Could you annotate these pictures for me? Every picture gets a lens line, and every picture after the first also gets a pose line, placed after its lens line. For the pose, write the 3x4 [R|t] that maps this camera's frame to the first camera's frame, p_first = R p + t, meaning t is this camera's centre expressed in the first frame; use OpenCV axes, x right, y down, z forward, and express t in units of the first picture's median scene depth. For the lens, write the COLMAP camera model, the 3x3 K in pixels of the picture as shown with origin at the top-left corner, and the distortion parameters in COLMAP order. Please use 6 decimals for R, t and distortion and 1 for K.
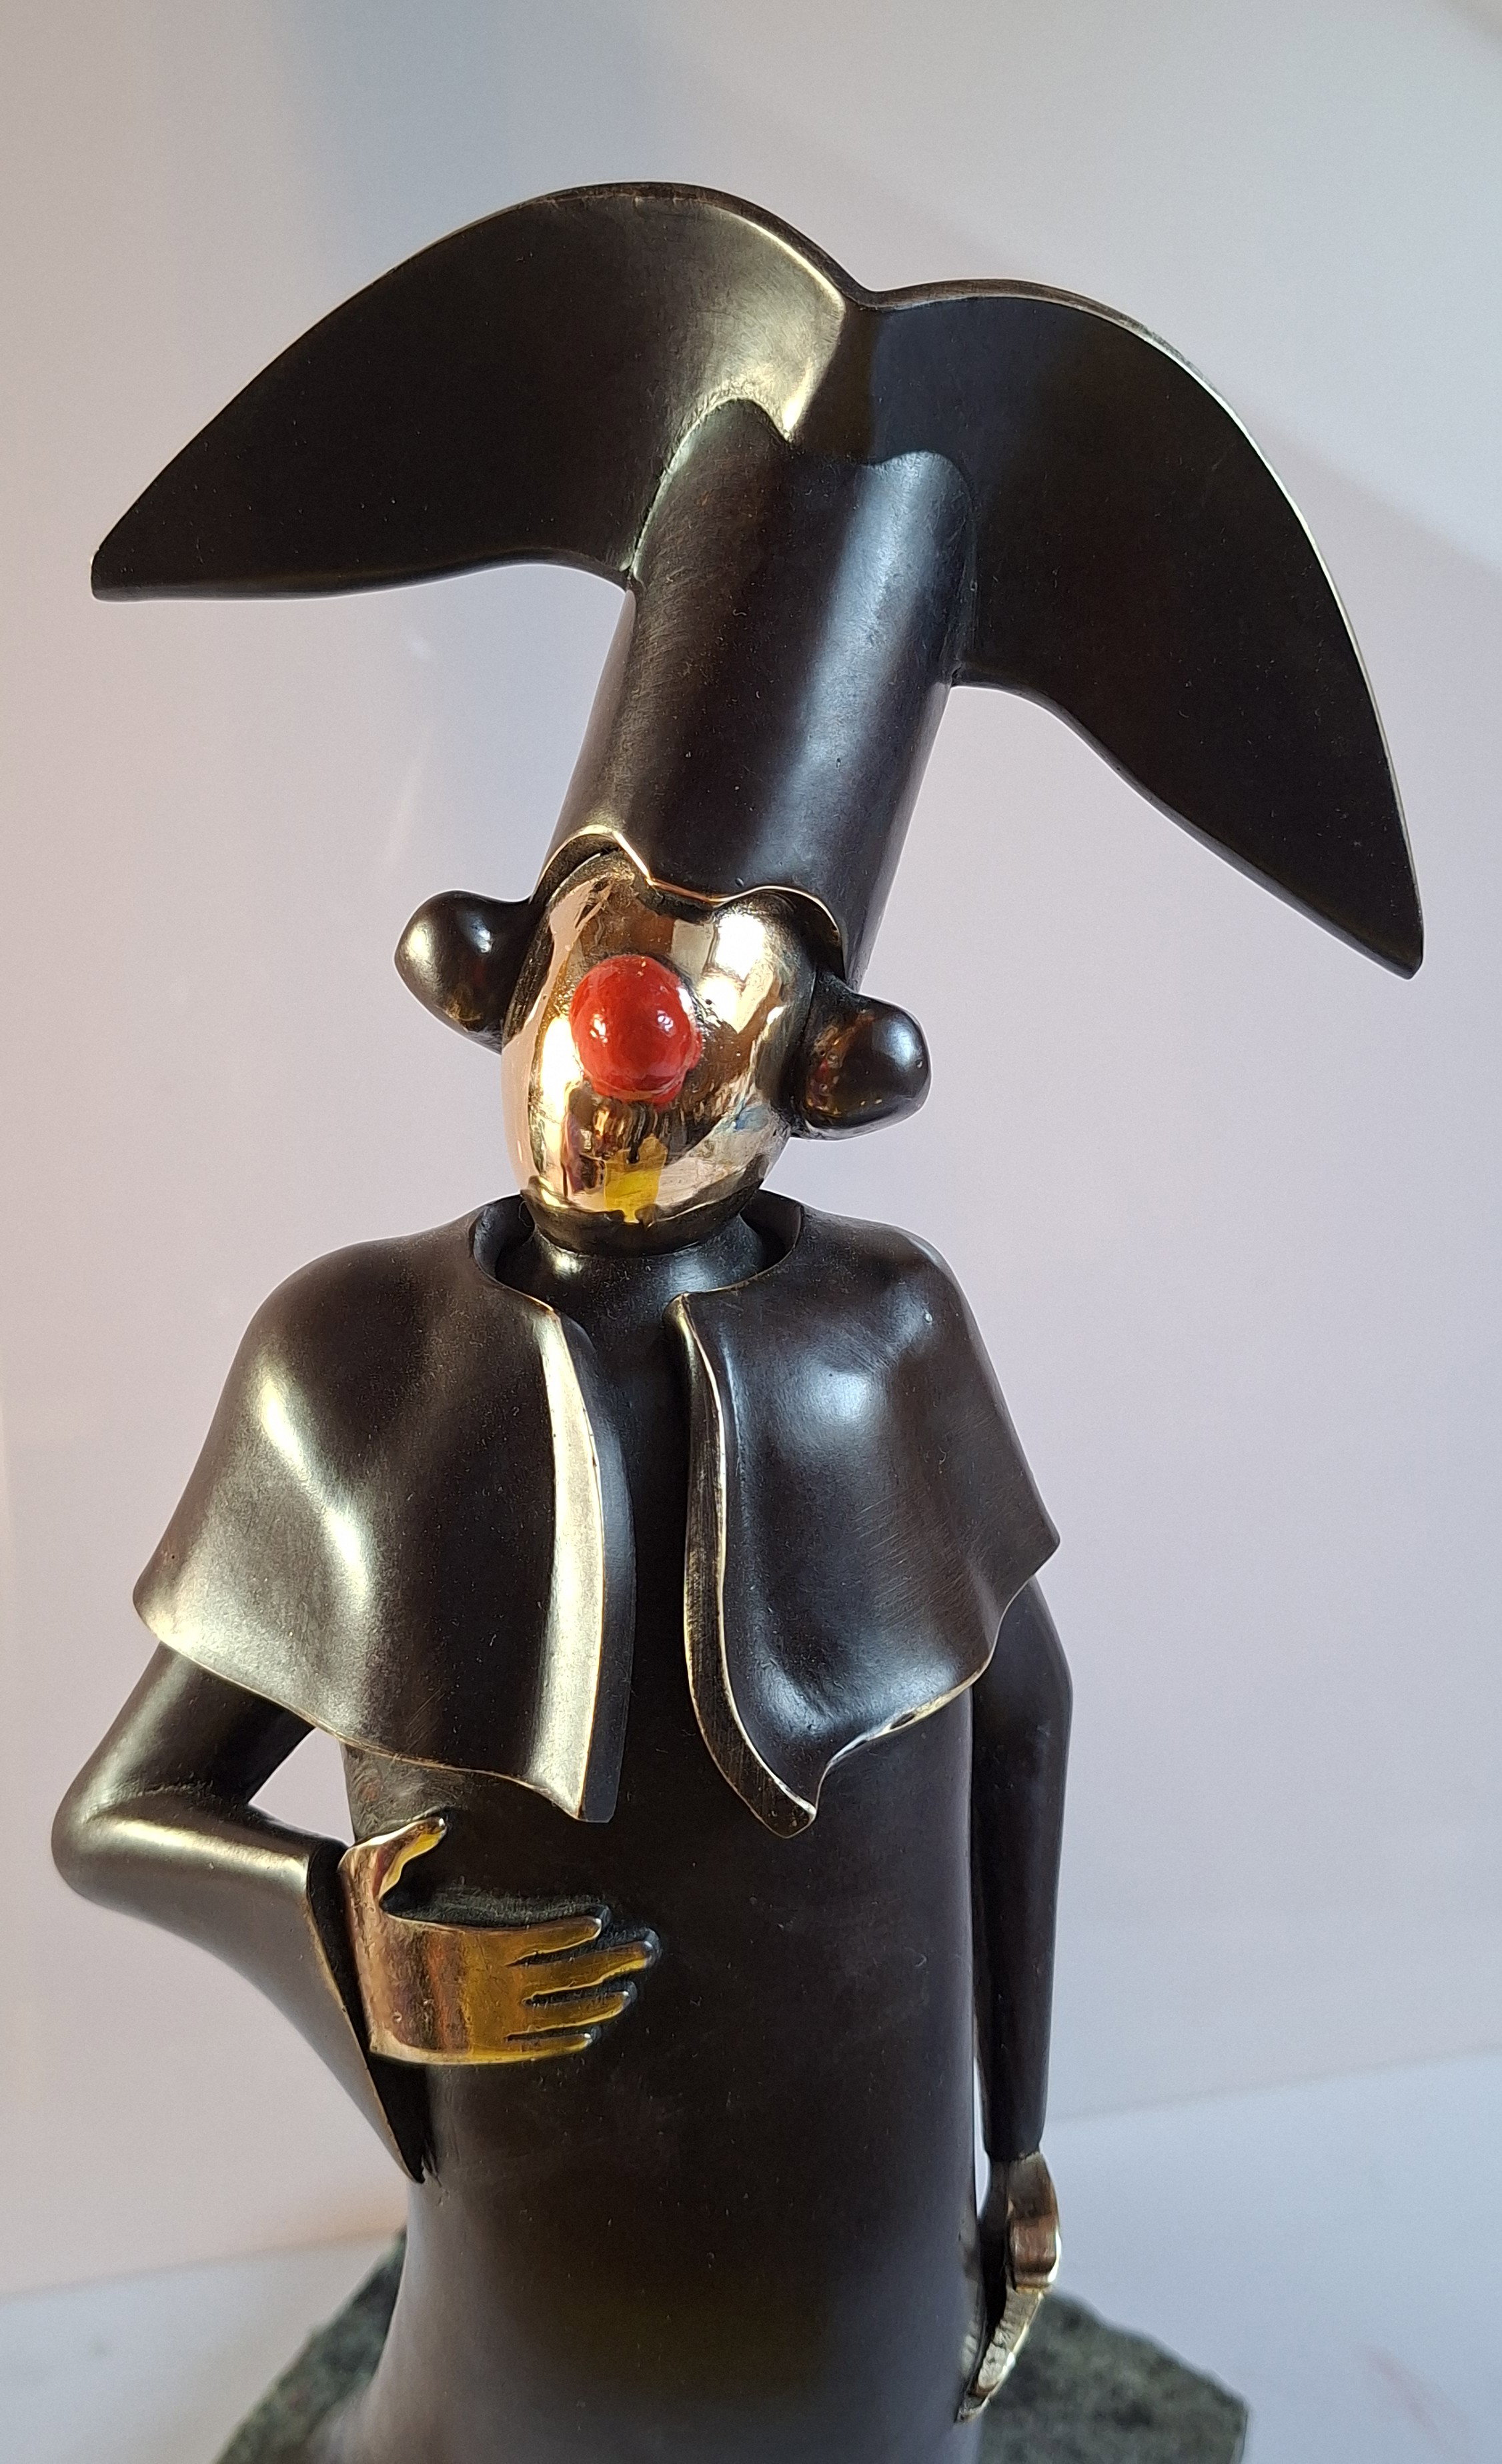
lens RADIAL K [[2259.2, 0, 803.5], [0, 2259.2, 1133.1], [0, 0, 1]] dist [0.009118, 0.001831]
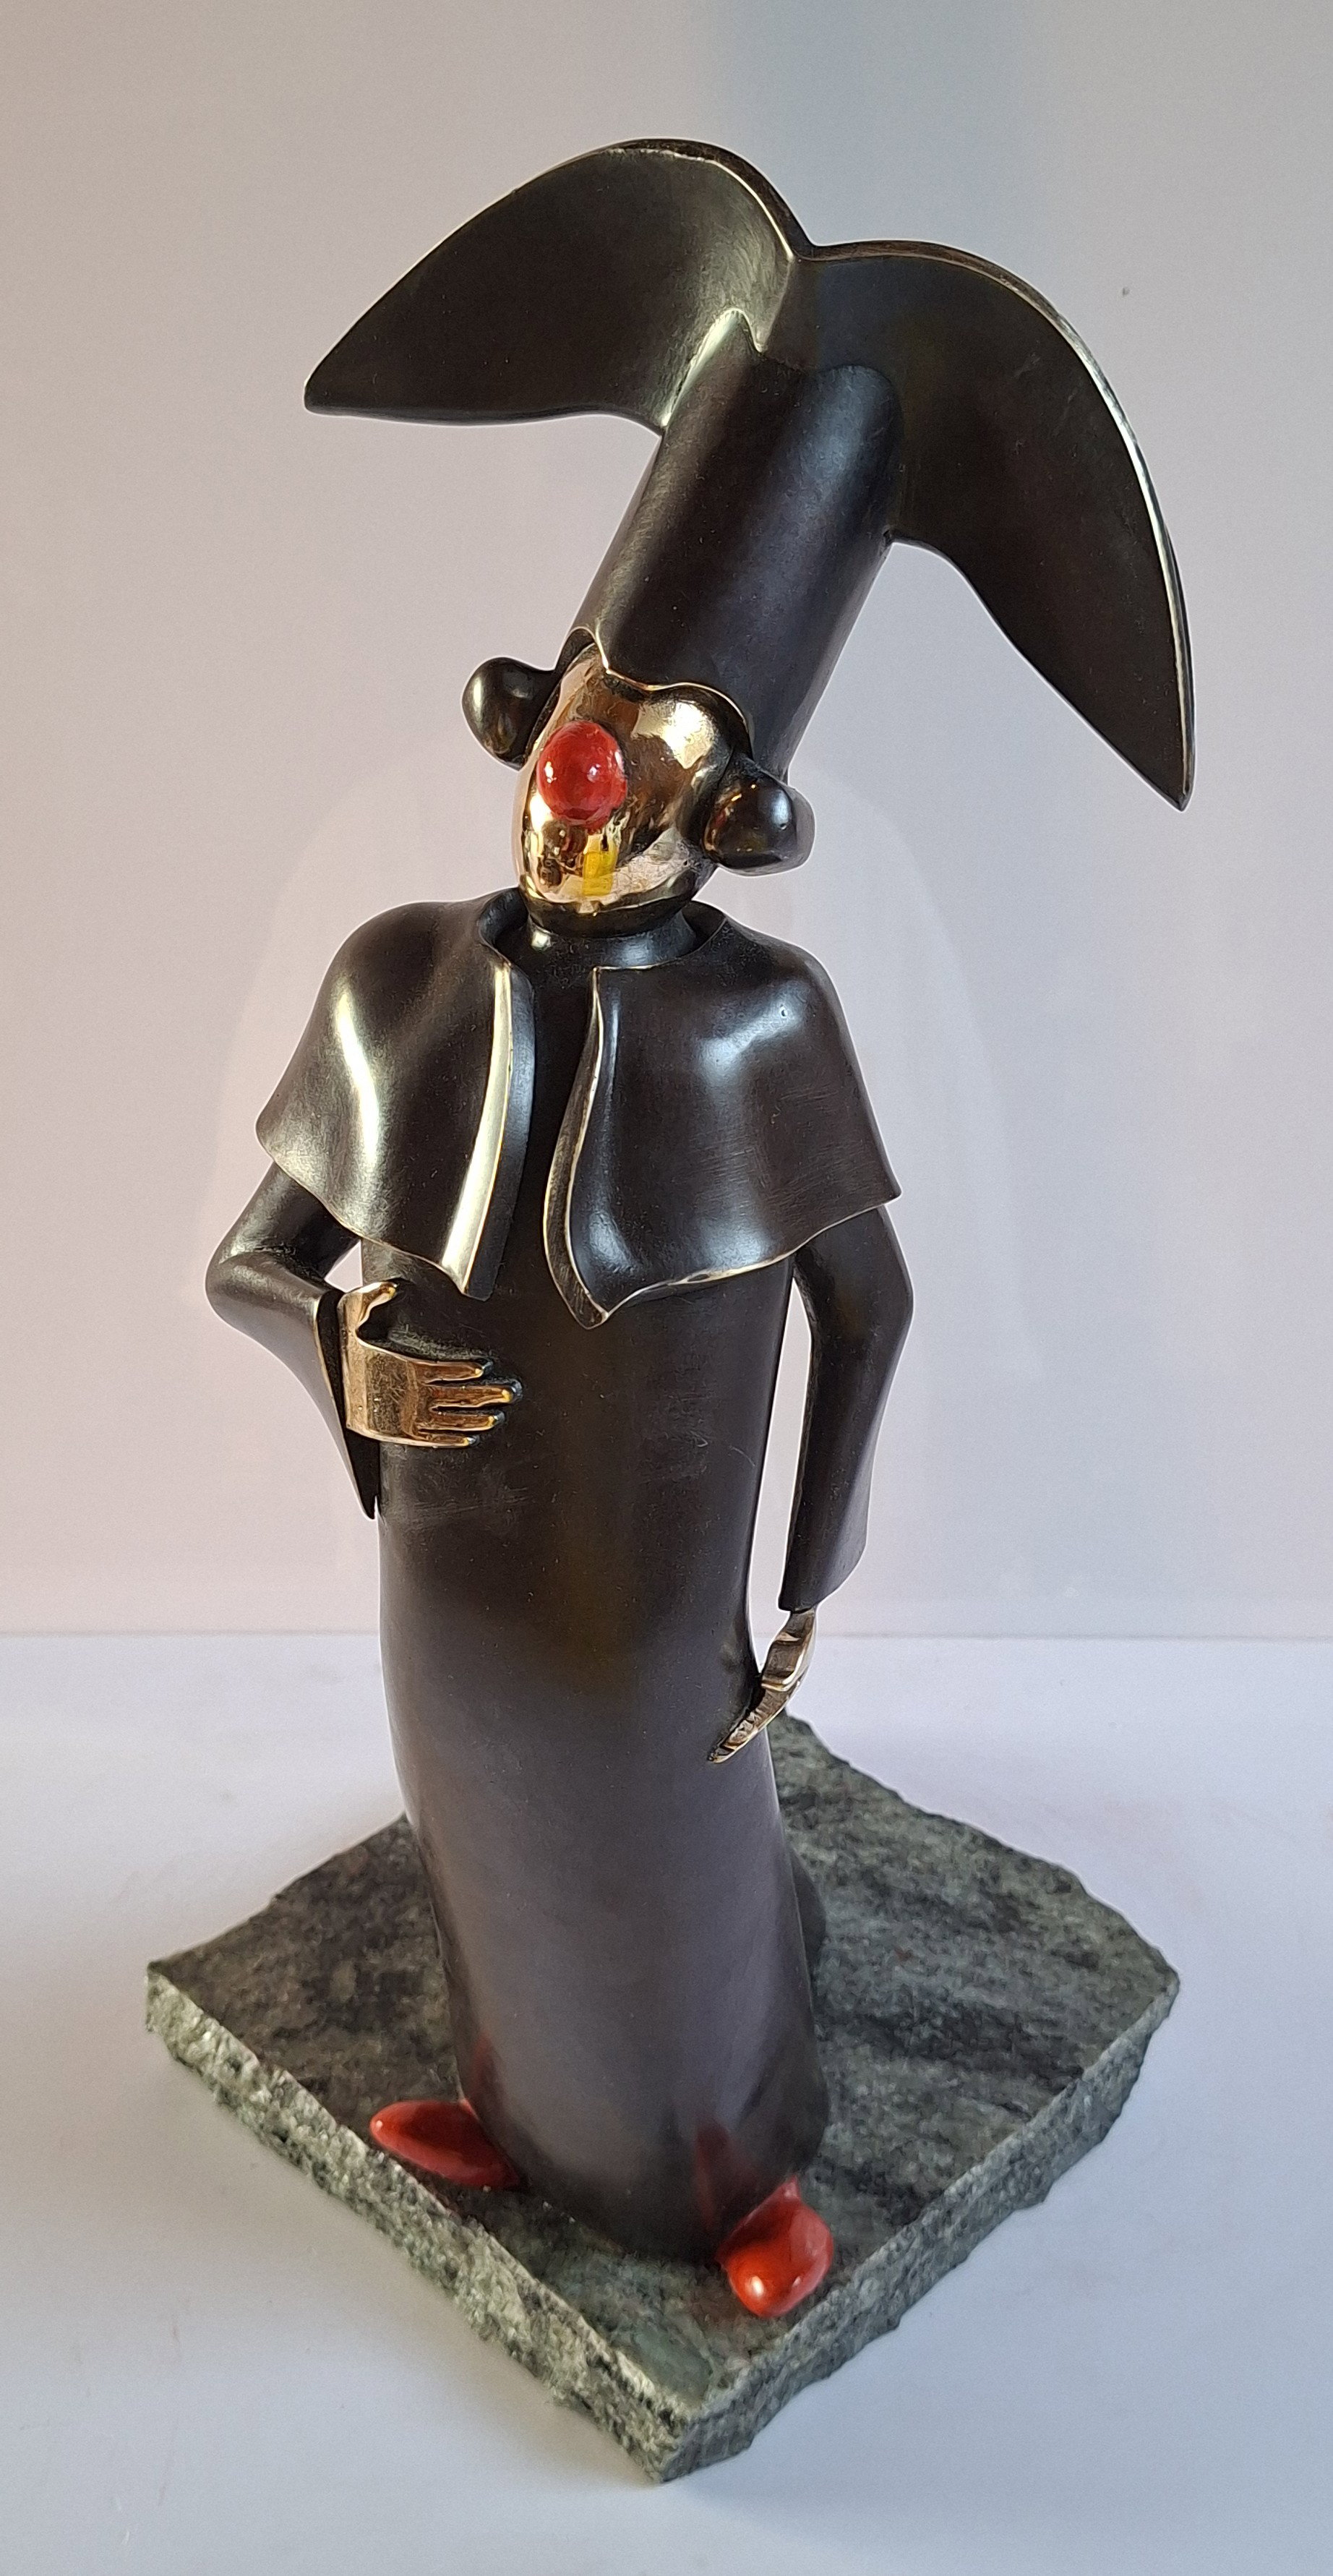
lens RADIAL K [[2529.6, 0, 668.7], [0, 2529.6, 1264.6], [0, 0, 1]] dist [-0.020590, 0.000000]
pose [[0.946277, 0.175139, -0.271821, 0.446219], [-0.122347, 0.972047, 0.200388, -0.069949], [0.299318, -0.156366, 0.941254, -0.516844]]
